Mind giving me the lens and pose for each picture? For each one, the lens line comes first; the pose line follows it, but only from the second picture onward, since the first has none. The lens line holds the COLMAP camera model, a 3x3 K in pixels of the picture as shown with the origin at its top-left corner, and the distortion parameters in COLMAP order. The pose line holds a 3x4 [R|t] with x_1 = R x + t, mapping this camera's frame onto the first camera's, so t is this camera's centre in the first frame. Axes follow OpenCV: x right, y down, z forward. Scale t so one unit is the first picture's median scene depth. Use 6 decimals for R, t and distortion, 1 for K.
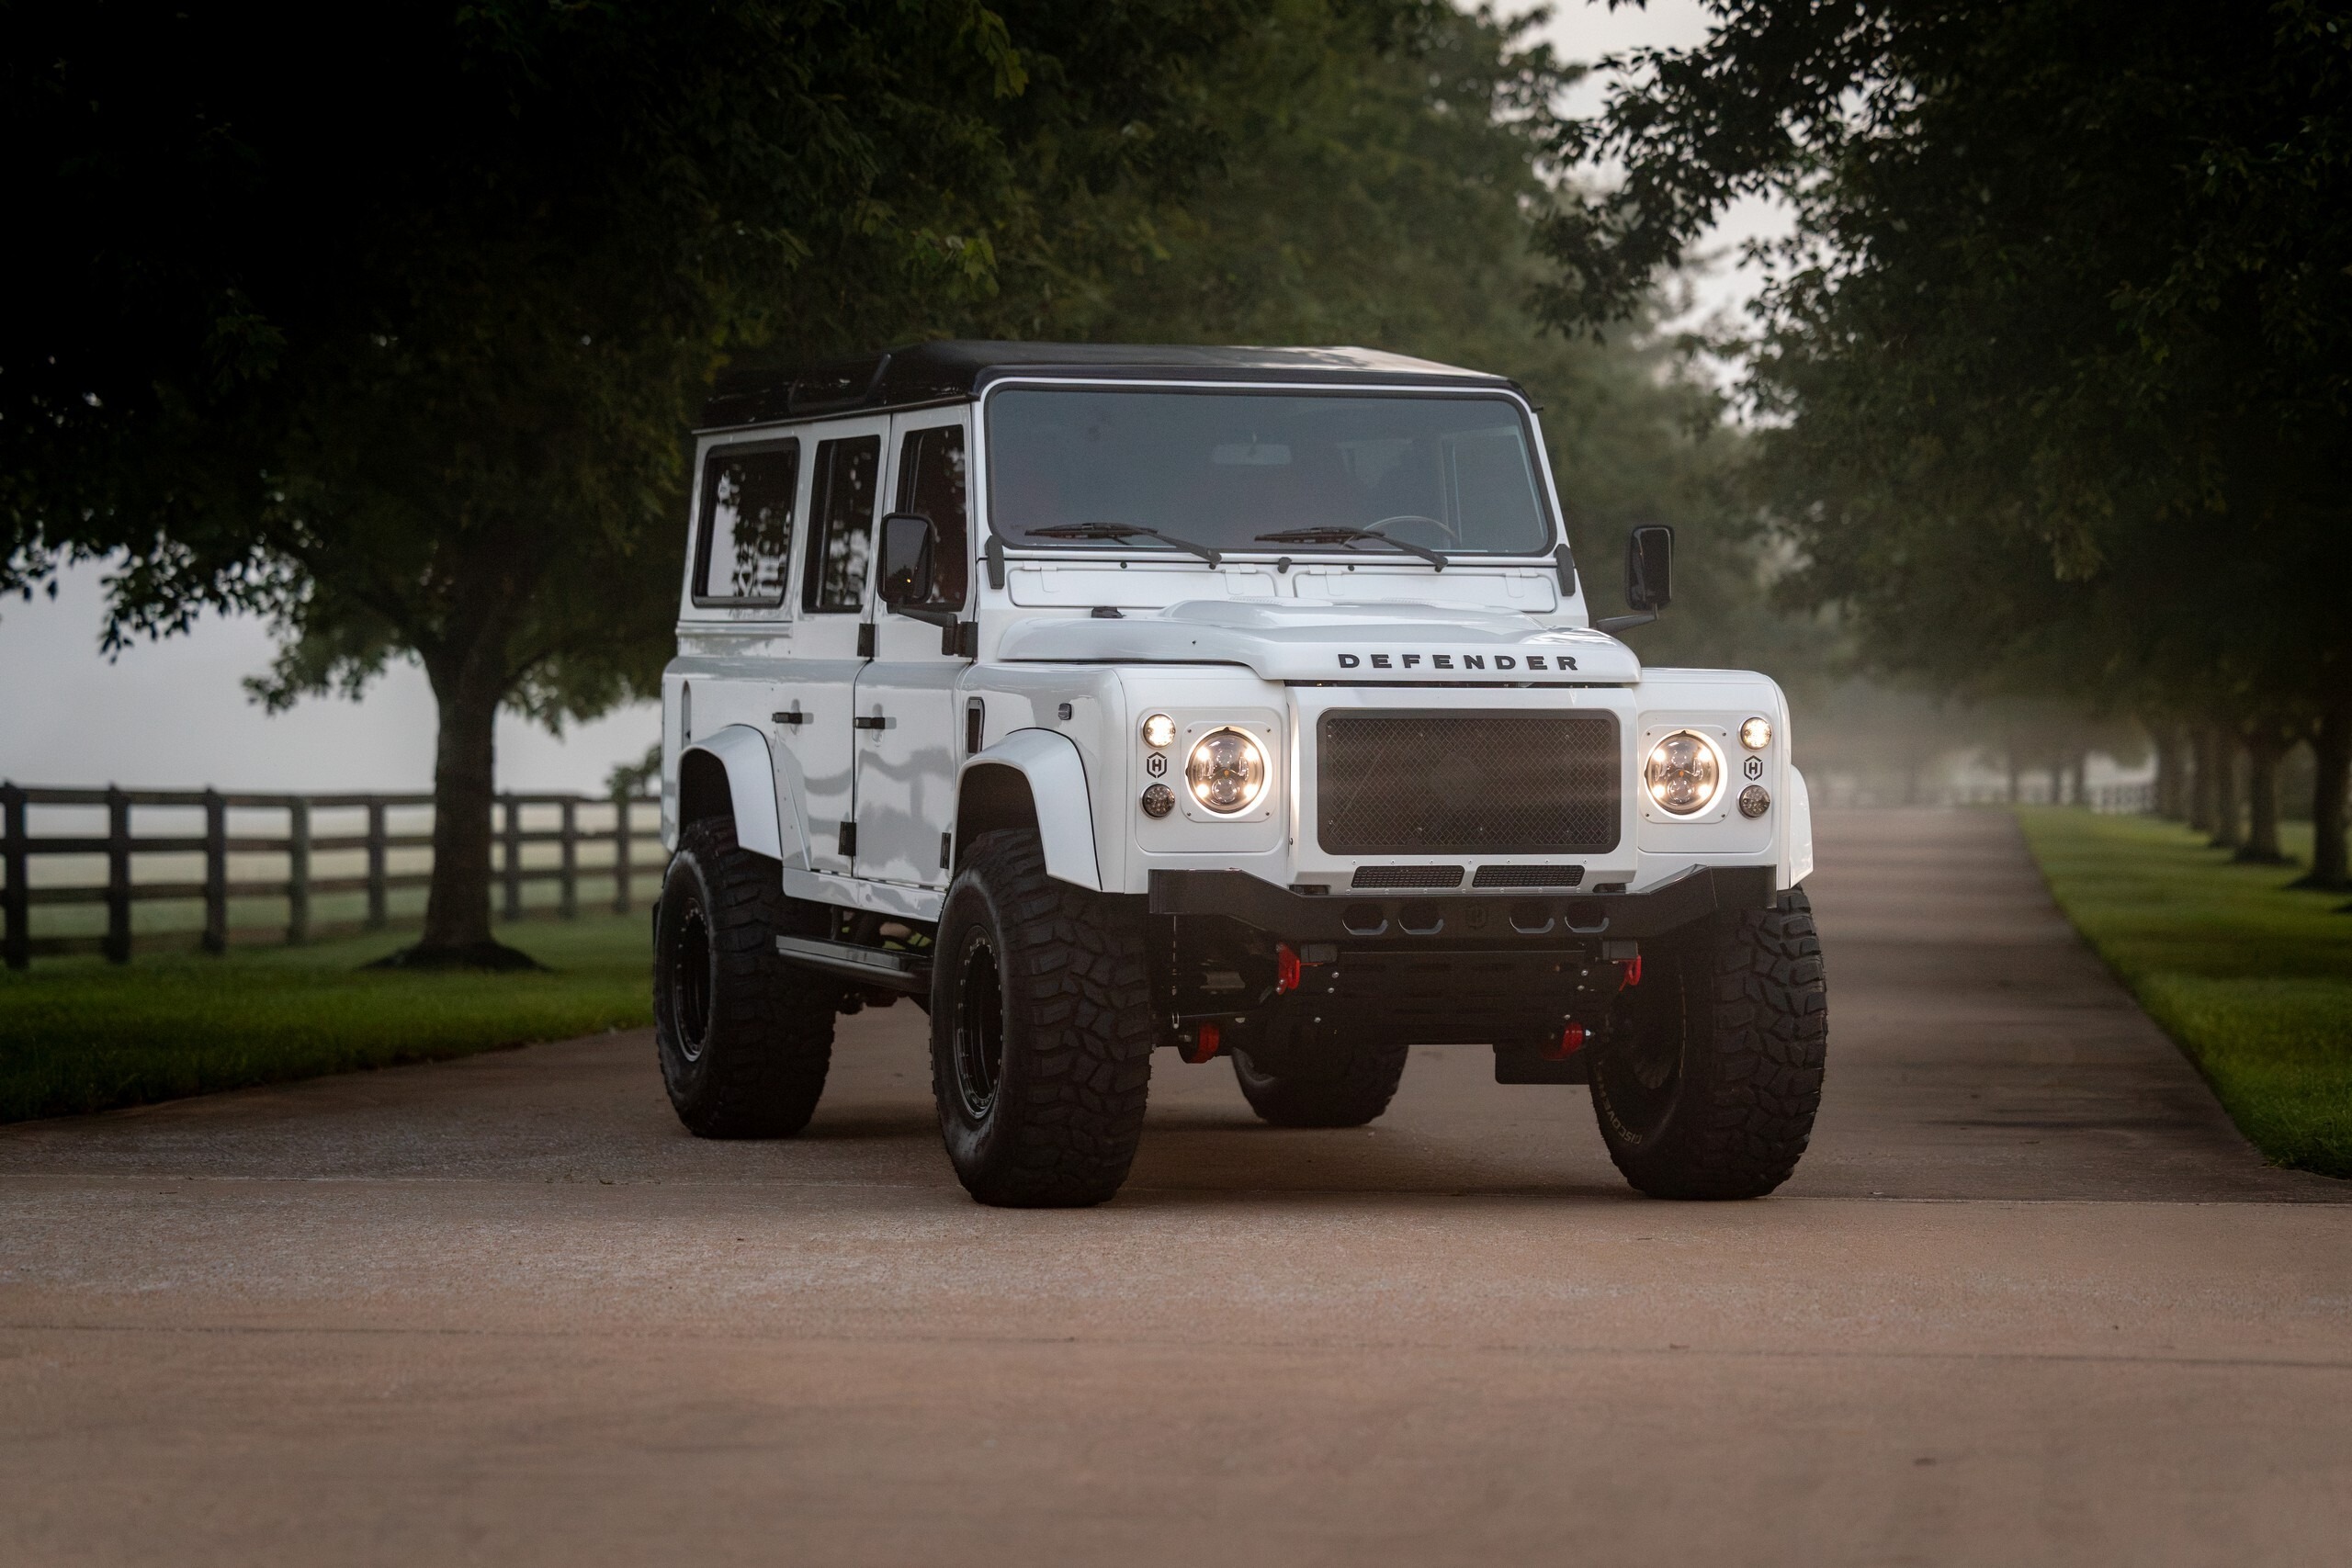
lens RADIAL K [[6200.7, 0, 1306.2], [0, 6200.7, 781.9], [0, 0, 1]] dist [-0.104087, -0.730309]
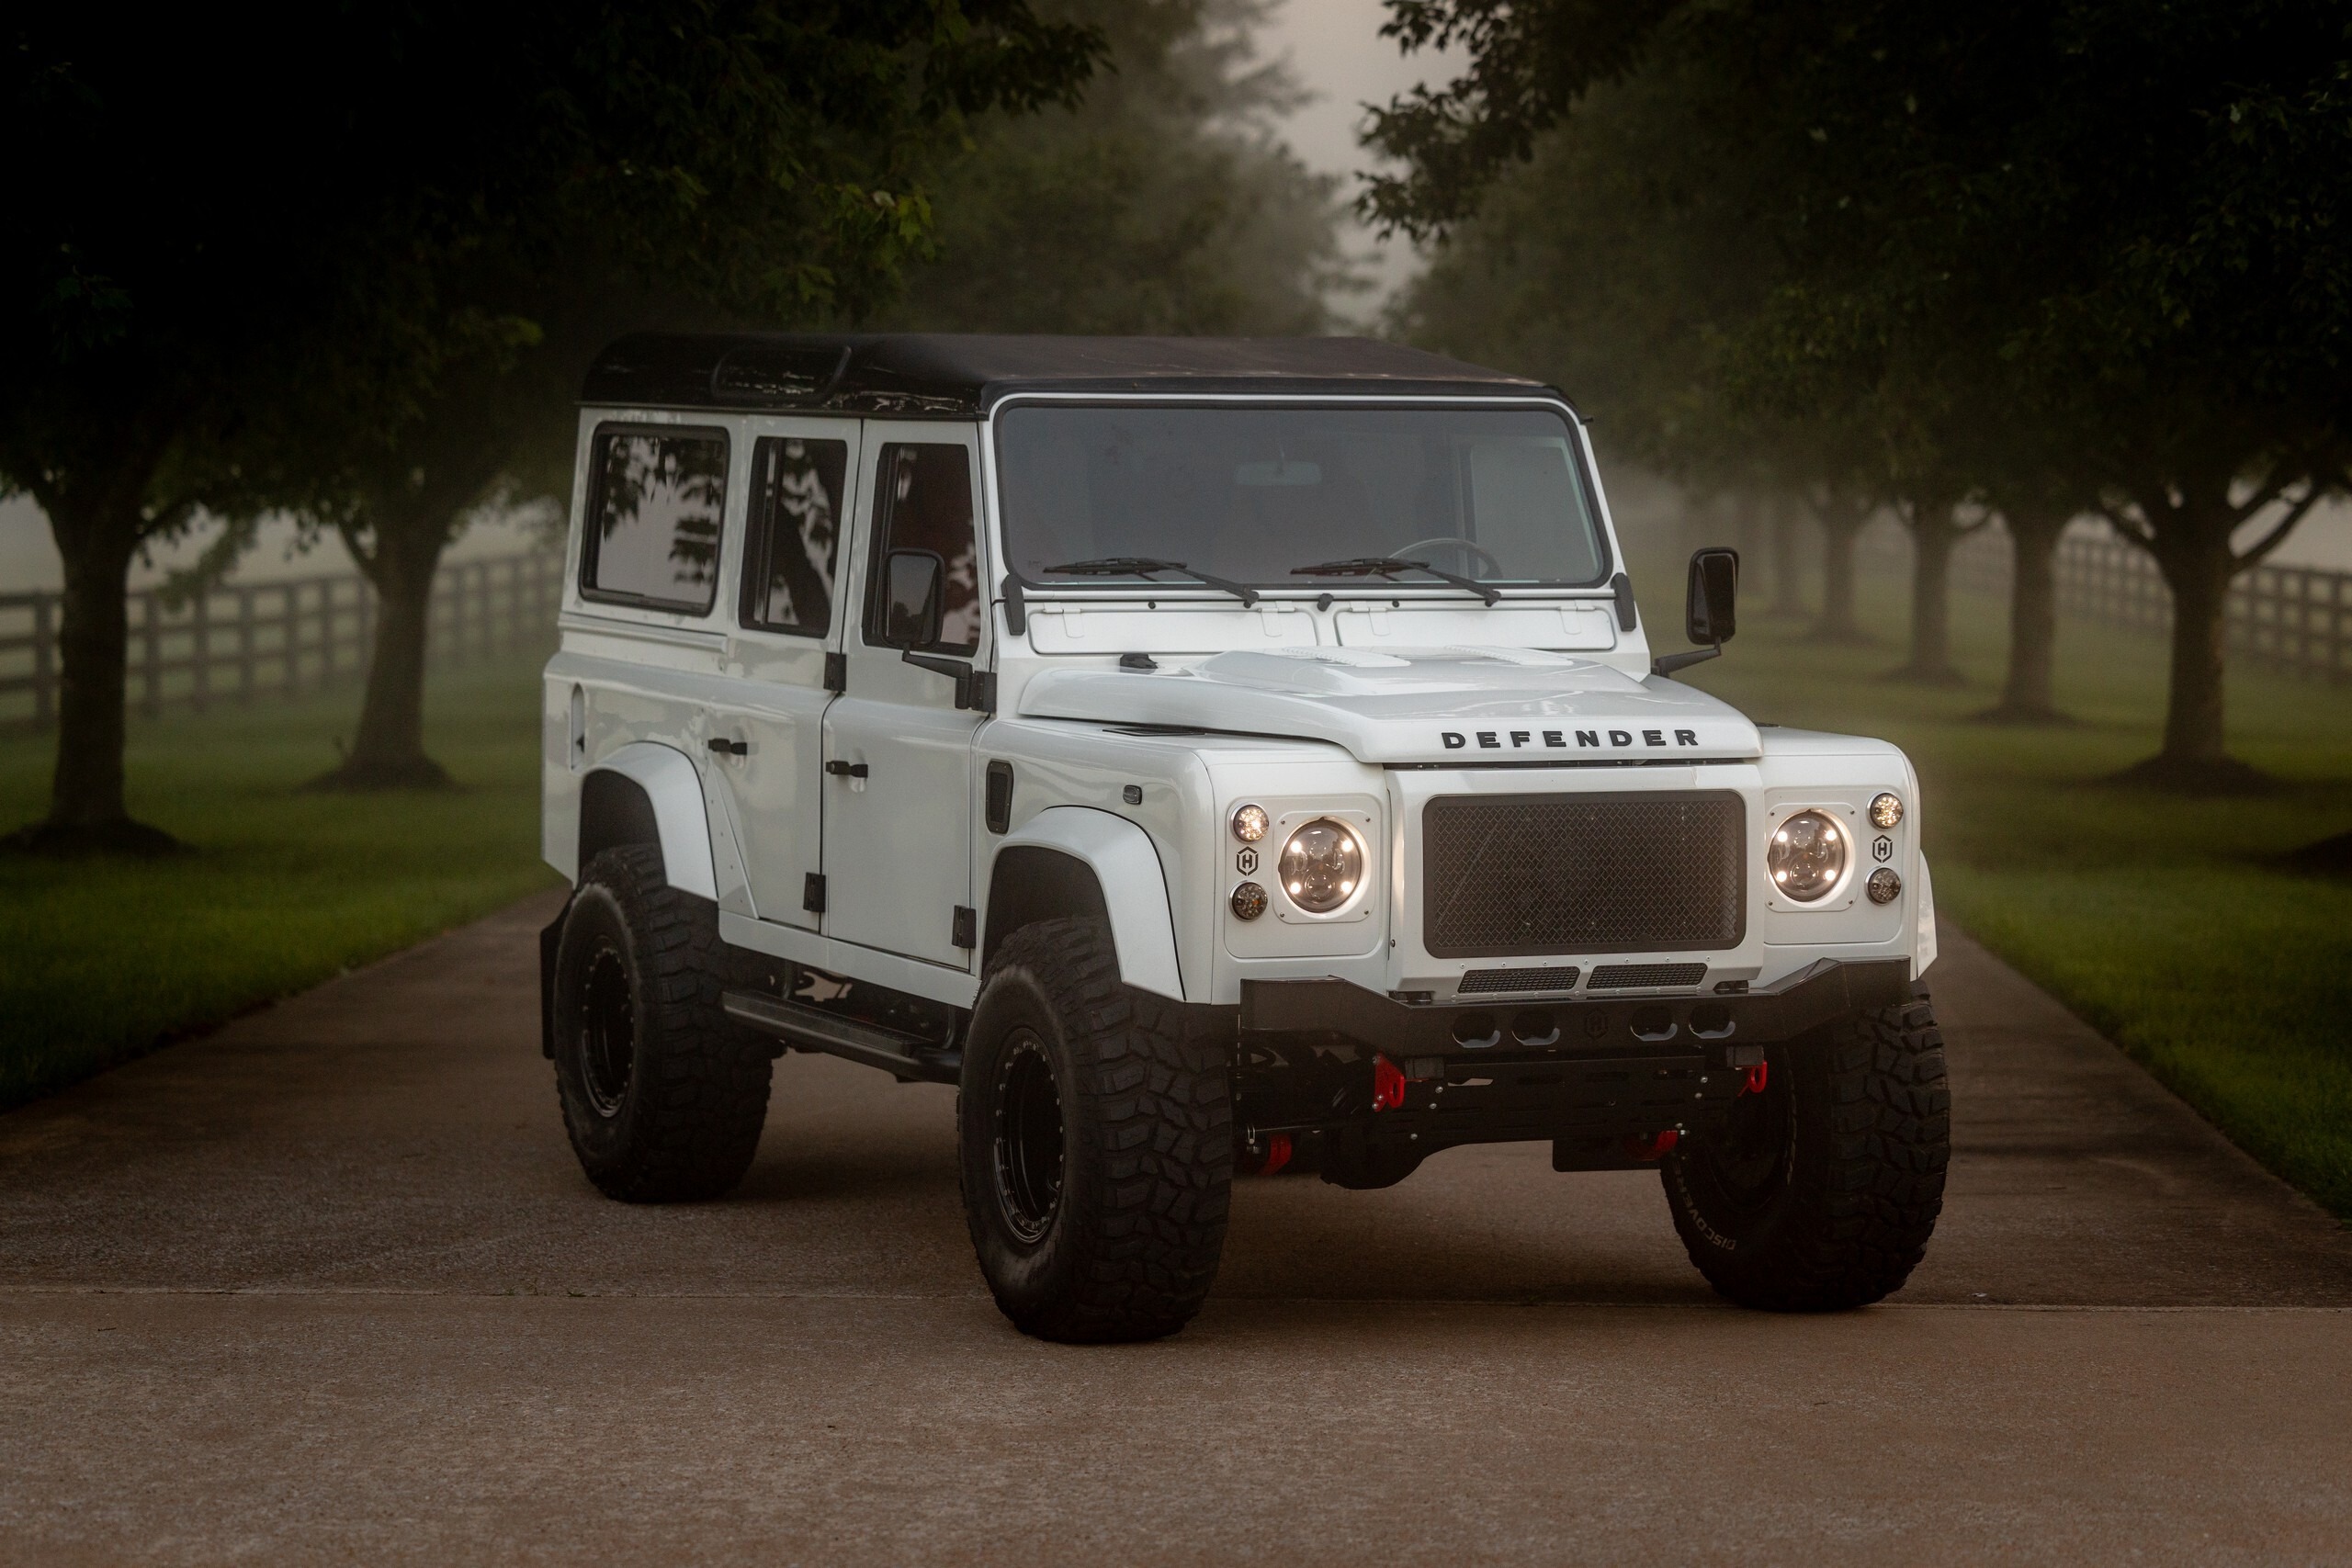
lens RADIAL K [[6425.8, 0, 1176.0], [0, 6425.8, 784.0], [0, 0, 1]] dist [0.074943, -3.907171]
pose [[0.997819, -0.003384, 0.065917, -0.093512], [0.000472, 0.999025, 0.044136, -0.053670], [-0.066002, -0.044008, 0.996849, 0.074419]]
